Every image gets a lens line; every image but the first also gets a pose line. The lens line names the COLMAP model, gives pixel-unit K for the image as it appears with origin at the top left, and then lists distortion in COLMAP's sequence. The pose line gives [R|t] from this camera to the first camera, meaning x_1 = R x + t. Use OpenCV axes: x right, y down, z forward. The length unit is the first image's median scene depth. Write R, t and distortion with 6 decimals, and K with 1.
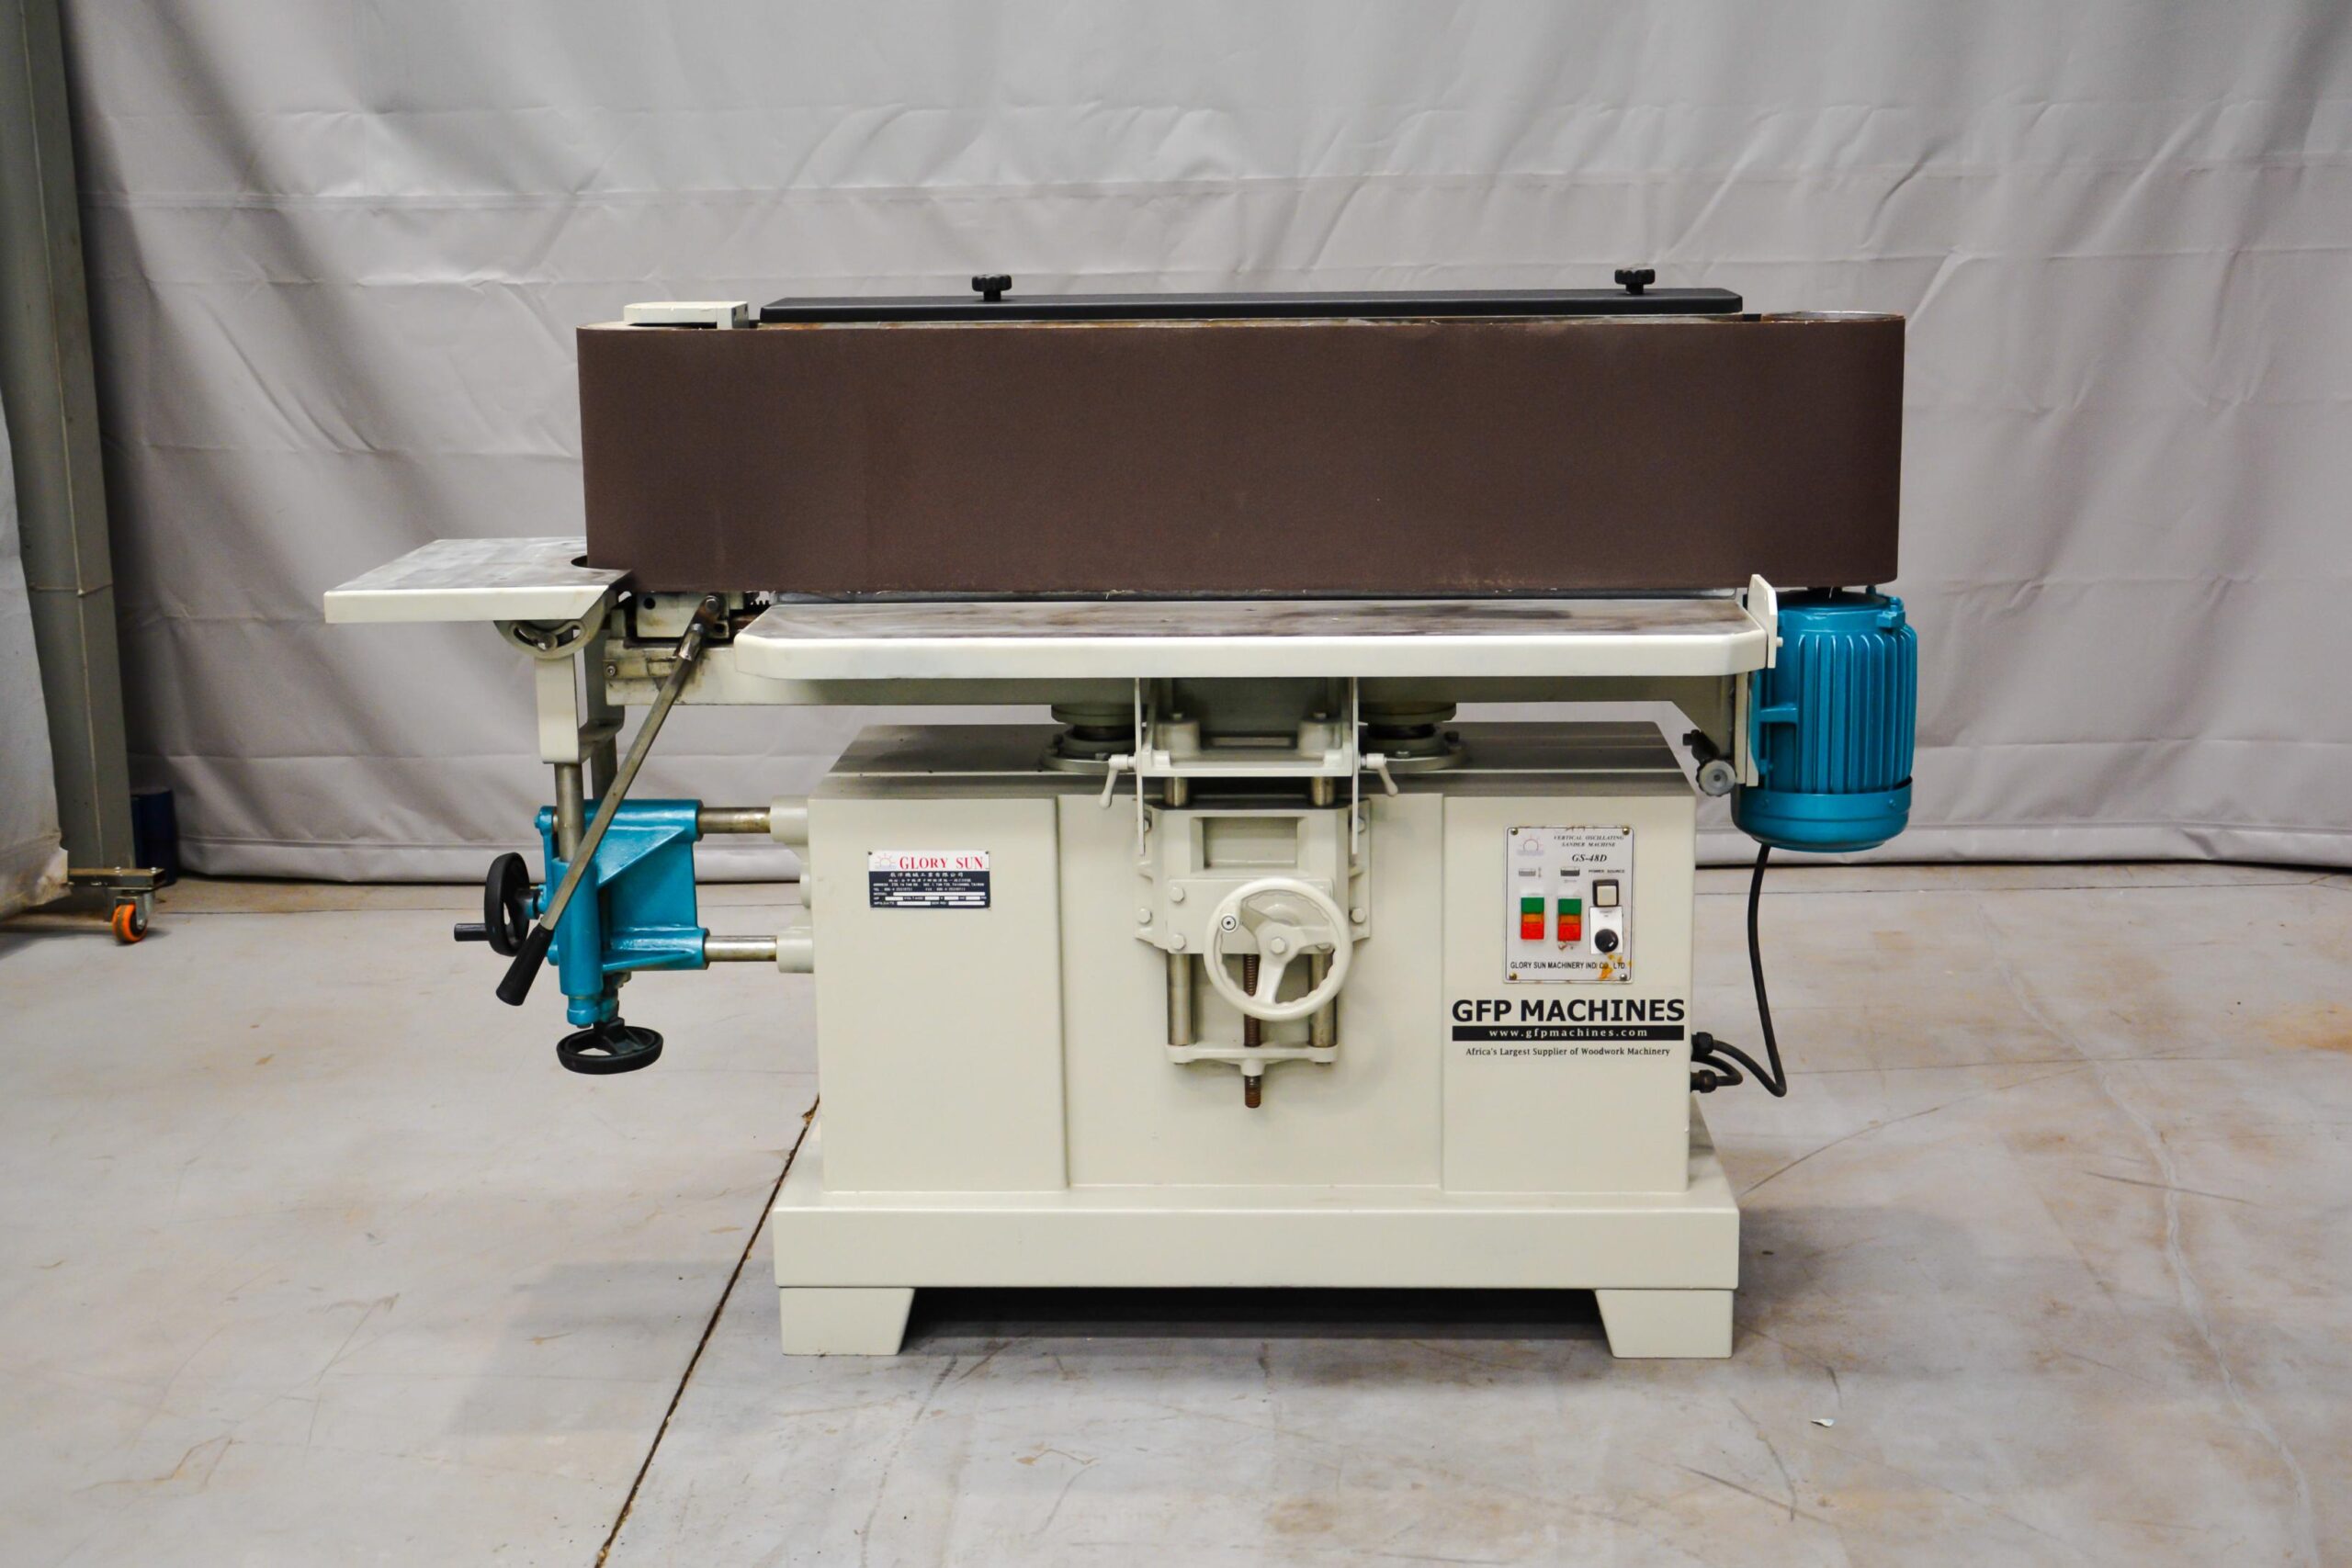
lens RADIAL K [[2858.2, 0, 1234.2], [0, 2858.2, 701.8], [0, 0, 1]] dist [0.020320, 0.053840]
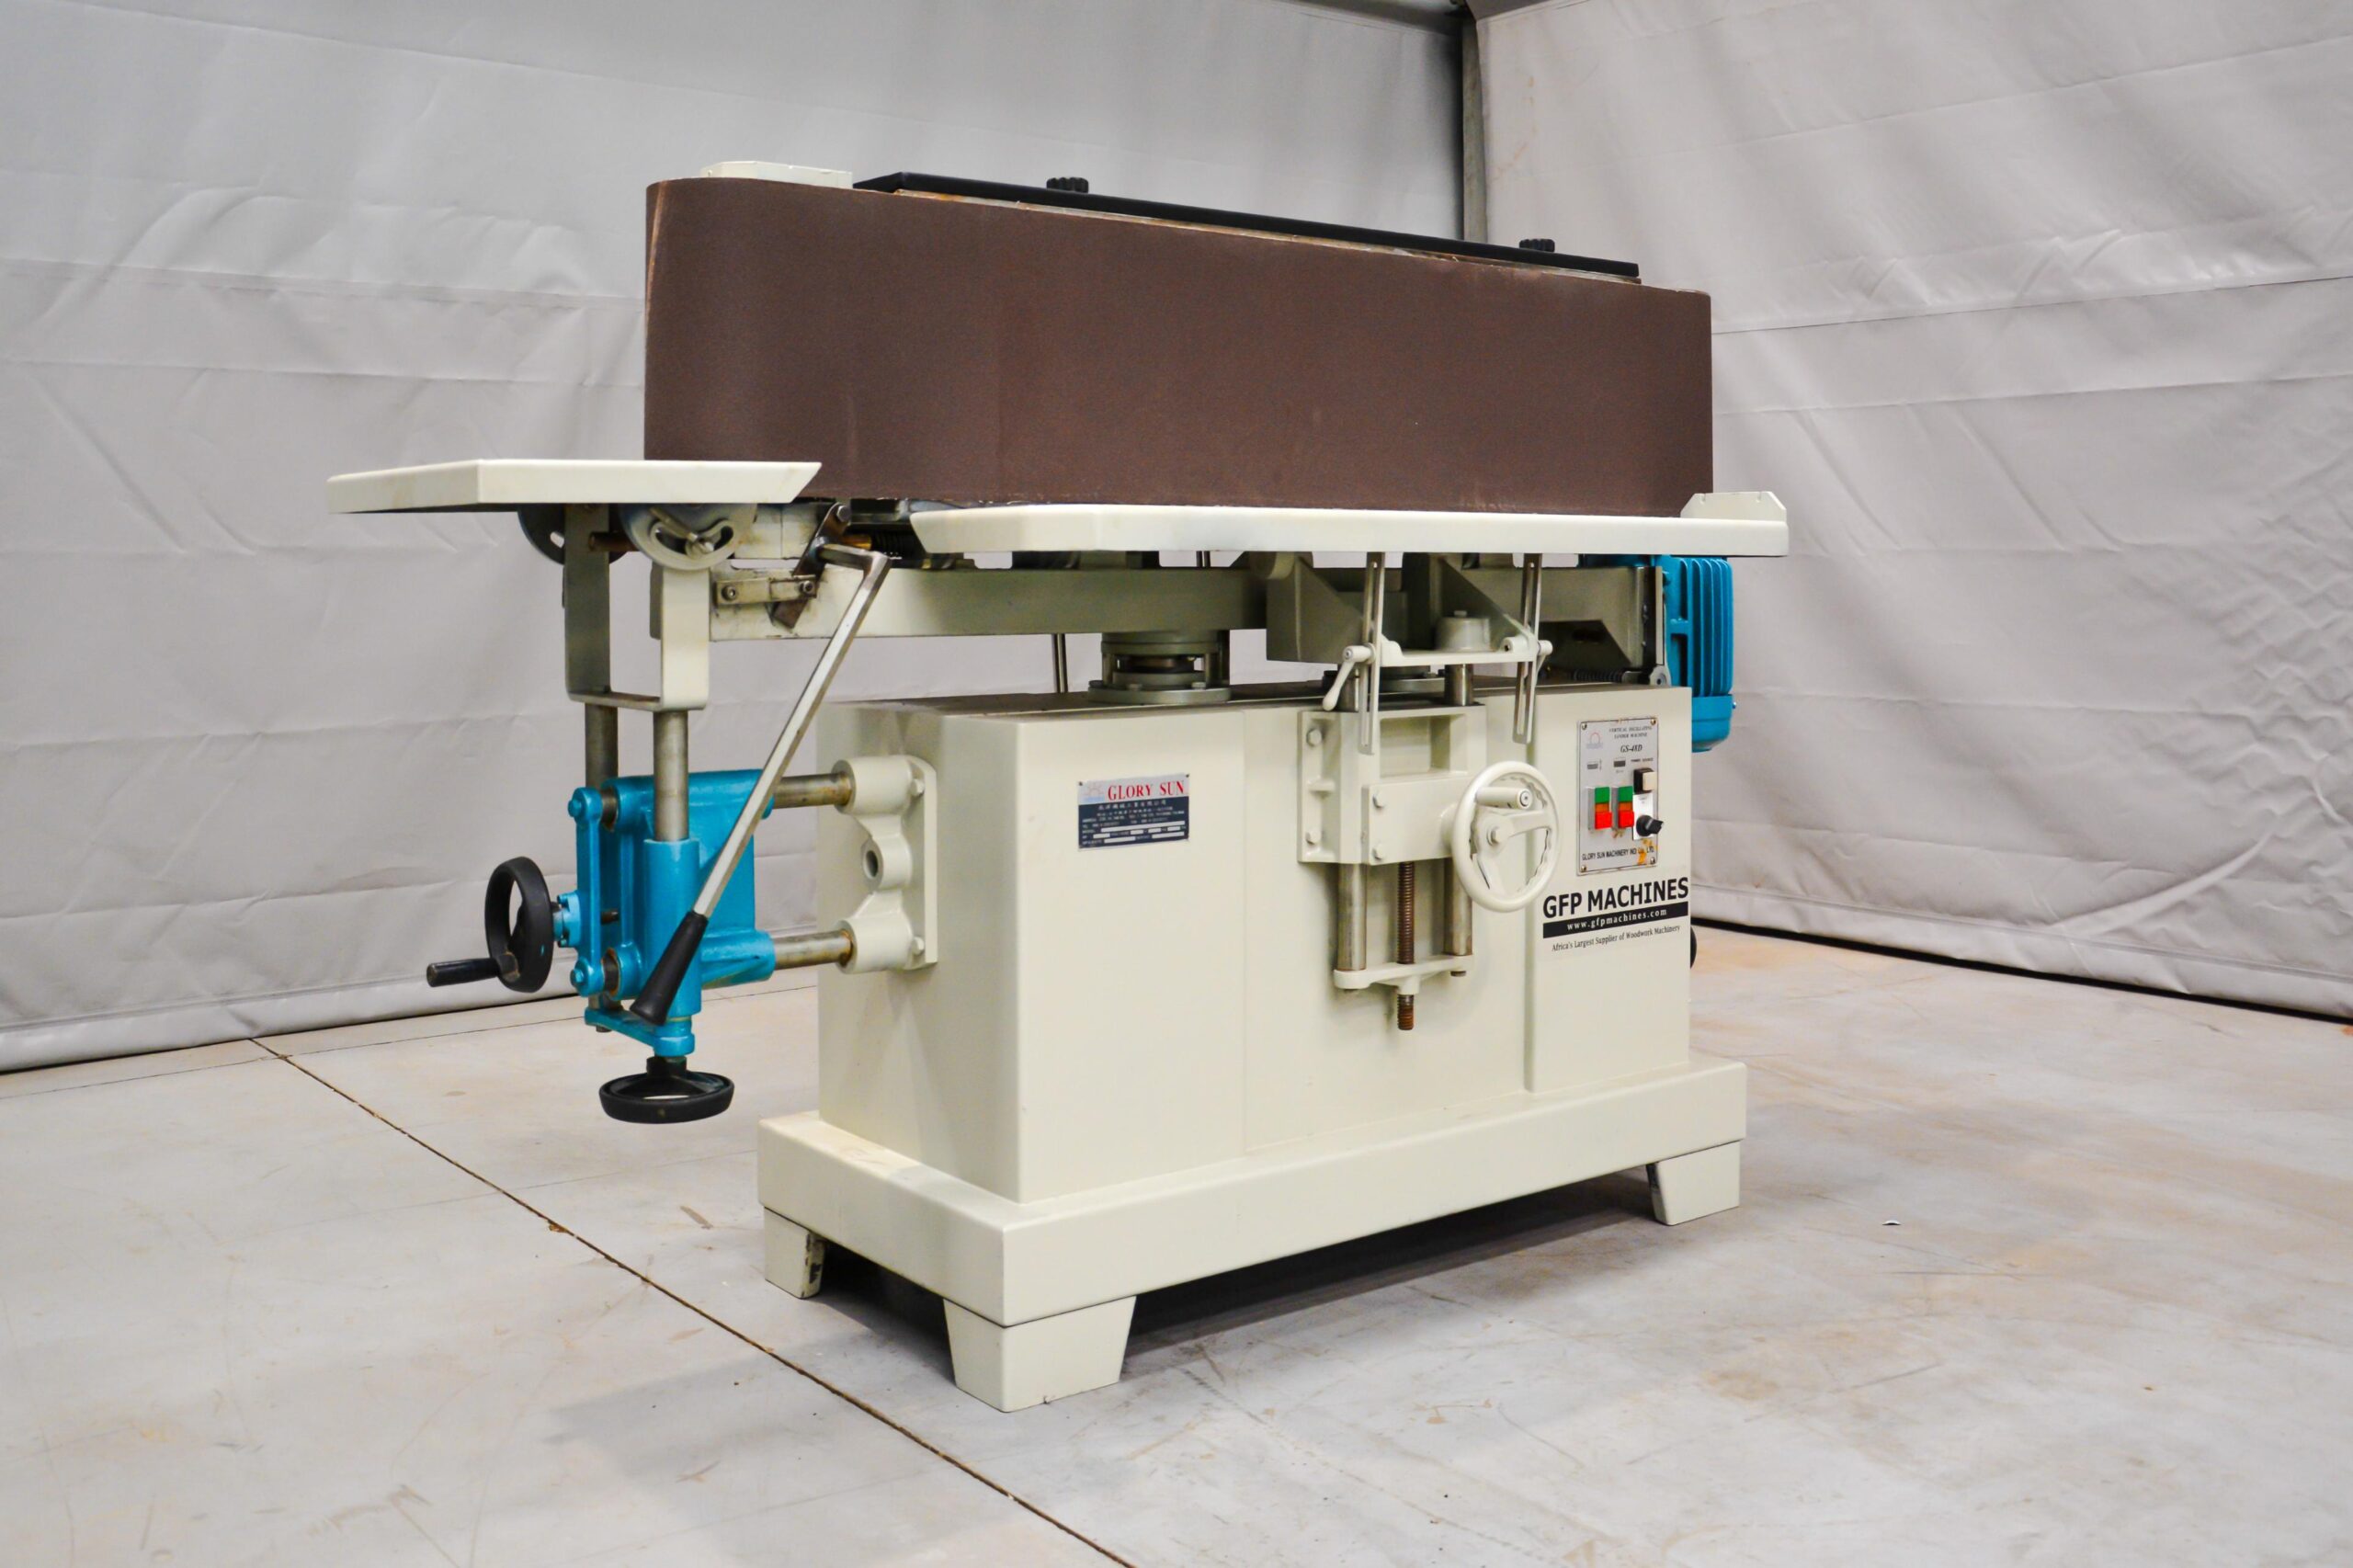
lens RADIAL K [[2209.4, 0, 1176.6], [0, 2209.4, 611.0], [0, 0, 1]] dist [-0.066912, 0.021885]
pose [[0.770013, -0.002208, 0.638024, -0.529926], [0.118364, 0.983130, -0.139448, 0.097931], [-0.626952, 0.182896, 0.757285, 0.463840]]
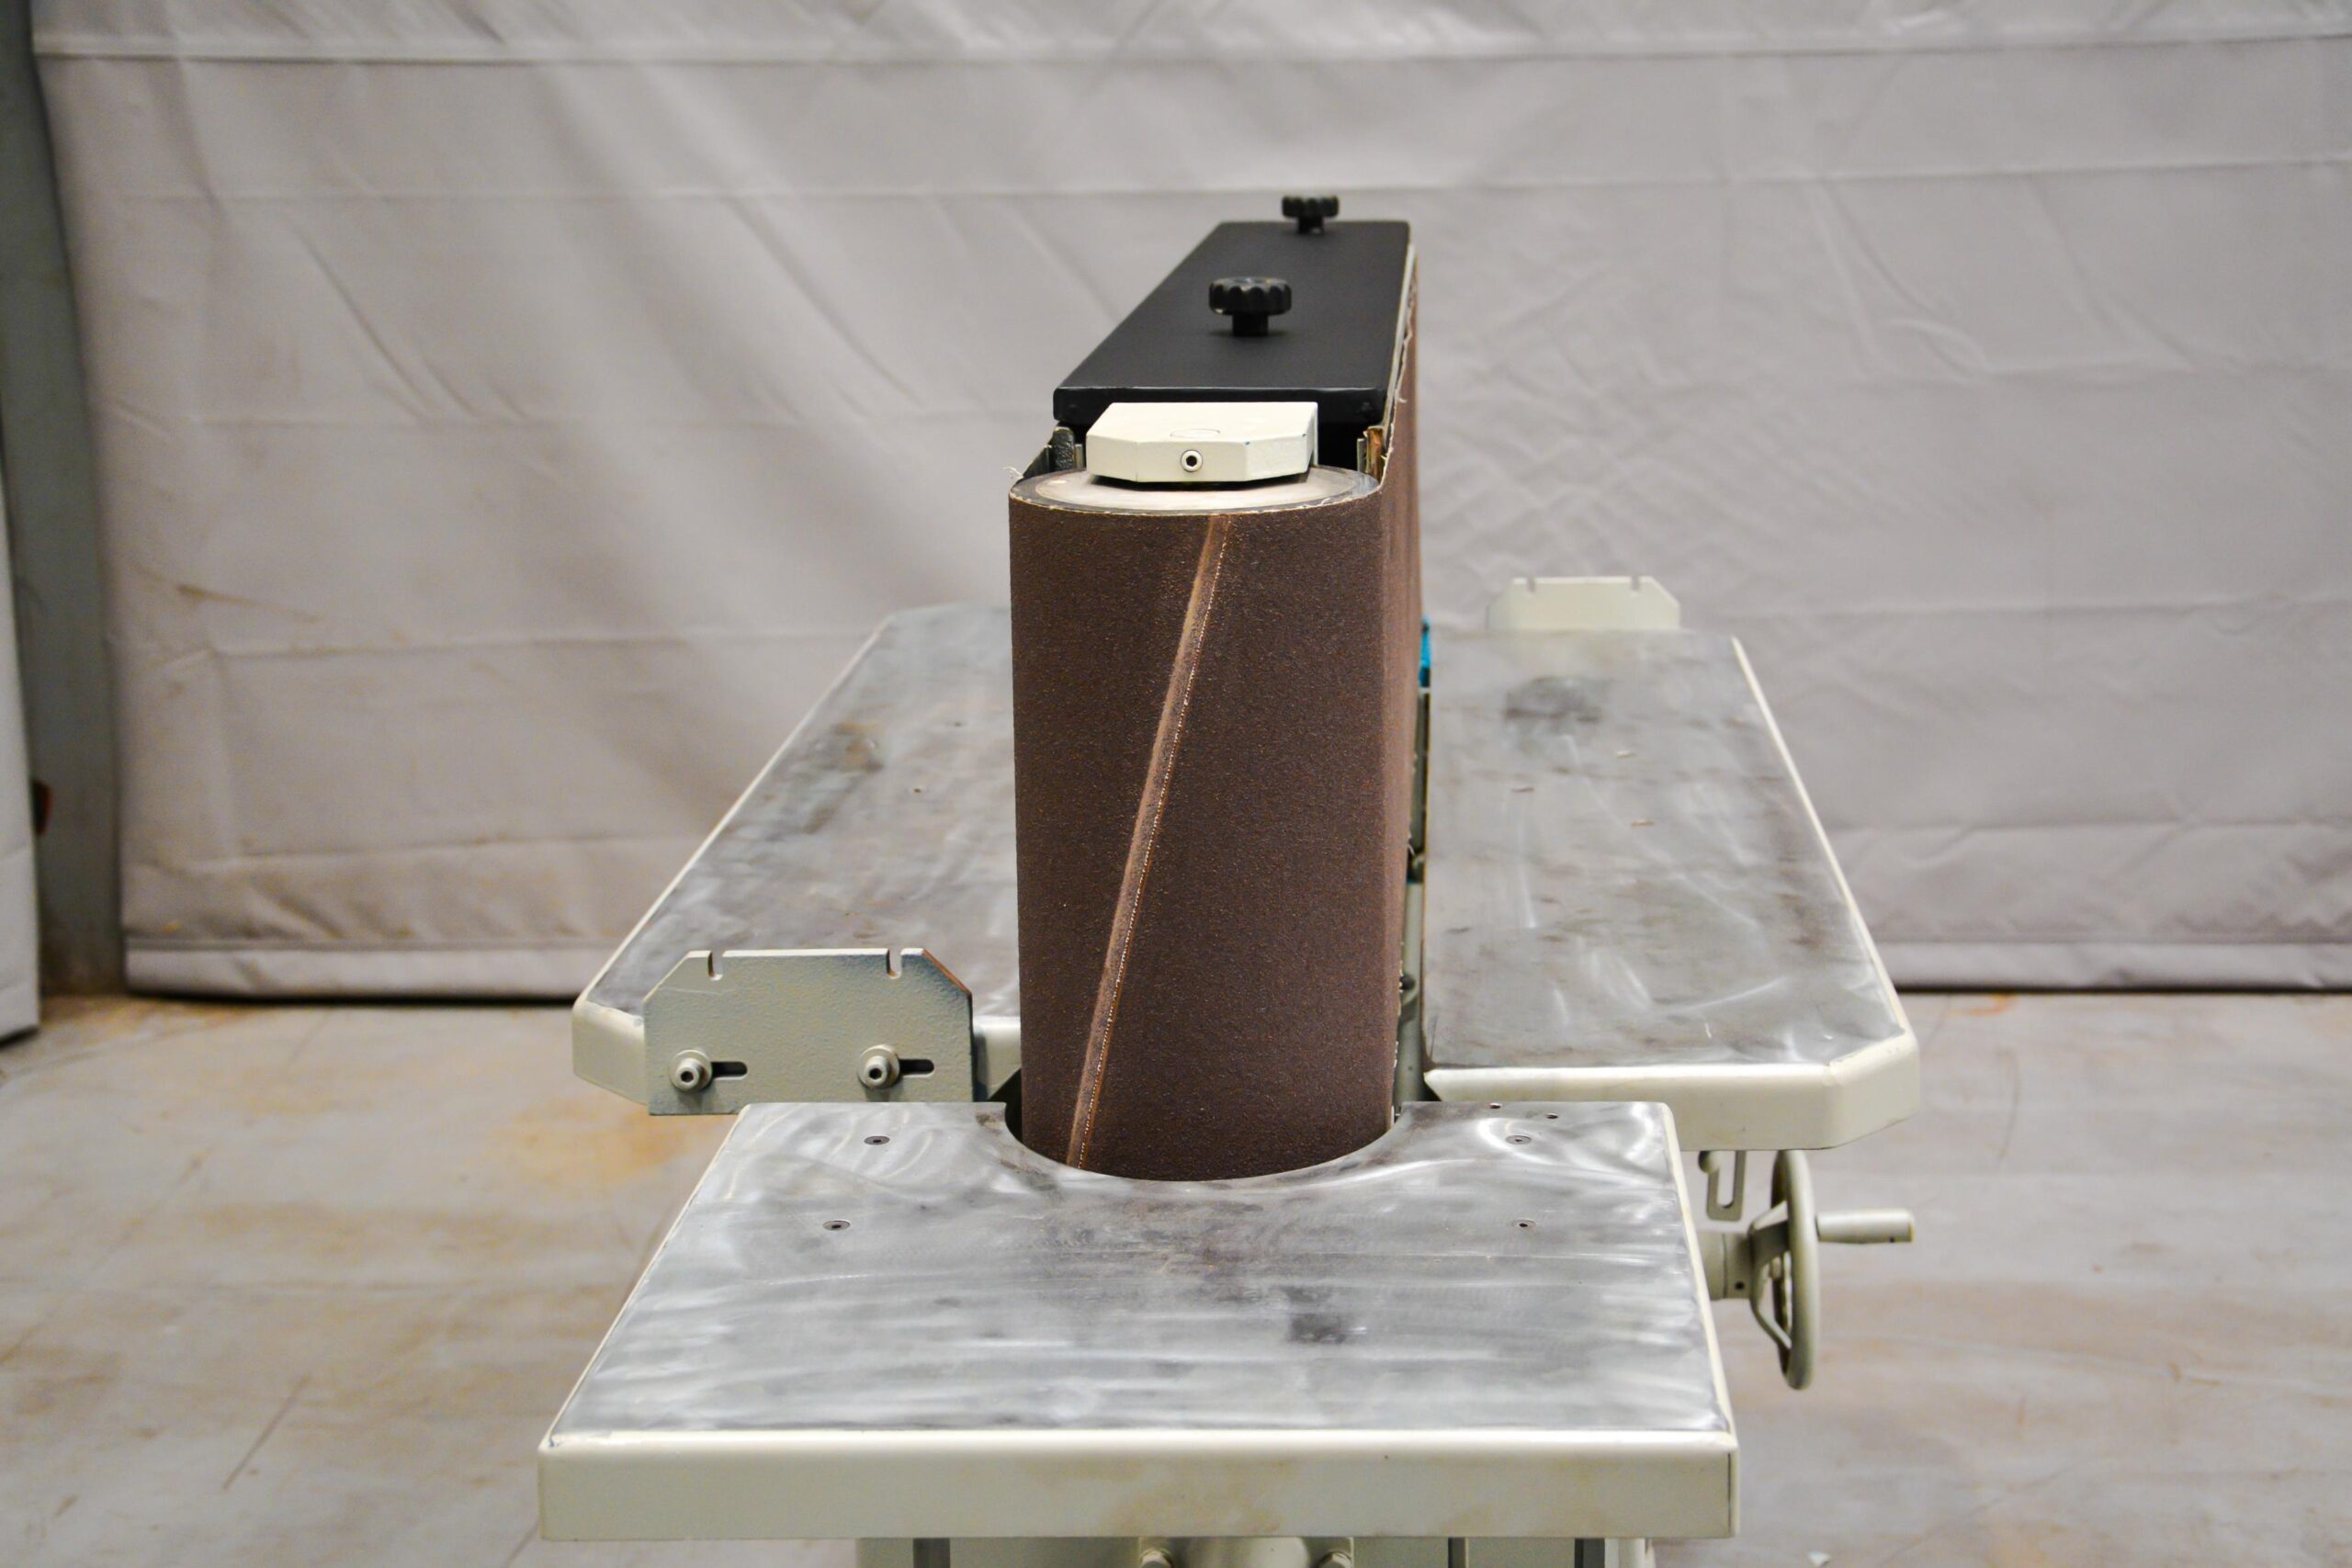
lens RADIAL K [[3230.1, 0, 1303.8], [0, 3230.1, 484.1], [0, 0, 1]] dist [0.088195, 0.343888]
pose [[0.012974, -0.142968, 0.989642, -0.639736], [0.215863, 0.966788, 0.136837, -0.192039], [-0.976337, 0.211852, 0.043404, 0.990967]]
